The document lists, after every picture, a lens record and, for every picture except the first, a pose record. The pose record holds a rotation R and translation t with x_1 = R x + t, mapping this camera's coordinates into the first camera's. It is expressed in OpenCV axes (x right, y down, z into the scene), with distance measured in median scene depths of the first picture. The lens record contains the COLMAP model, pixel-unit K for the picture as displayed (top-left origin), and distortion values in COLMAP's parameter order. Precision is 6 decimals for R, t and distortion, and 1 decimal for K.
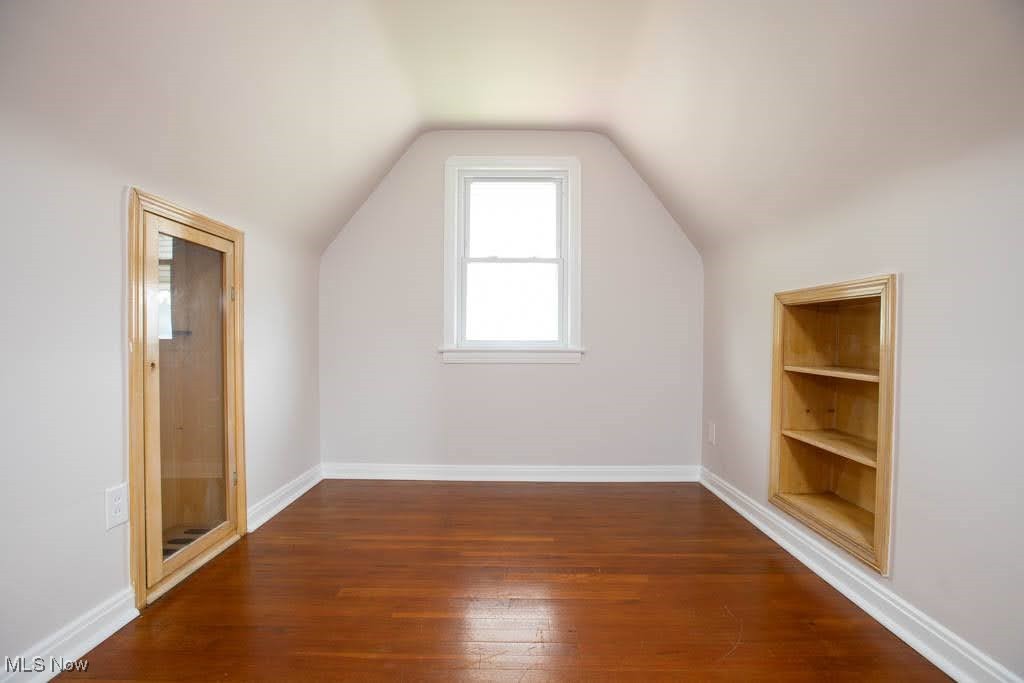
lens RADIAL K [[481.1, 0, 504.6], [0, 481.1, 349.3], [0, 0, 1]] dist [-0.019662, 0.000682]
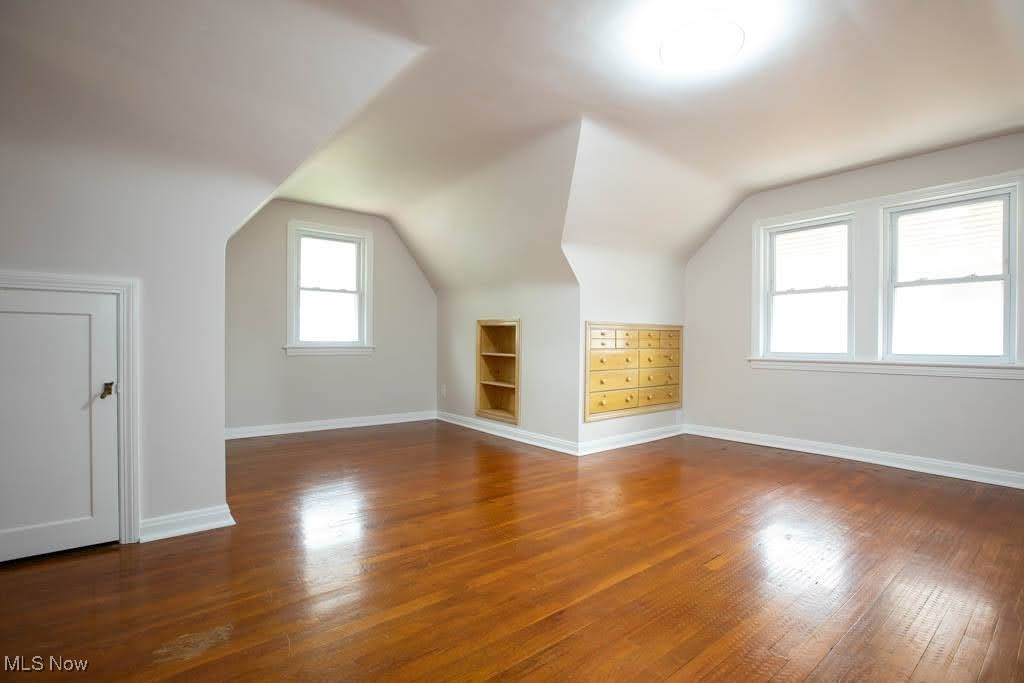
lens RADIAL K [[481.1, 0, 515.9], [0, 481.1, 341.2], [0, 0, 1]] dist [-0.019662, 0.000682]
pose [[0.780334, -0.001833, 0.625360, -0.666087], [0.009460, 0.999916, -0.008874, 0.001783], [-0.625291, 0.012841, 0.780286, -0.821409]]
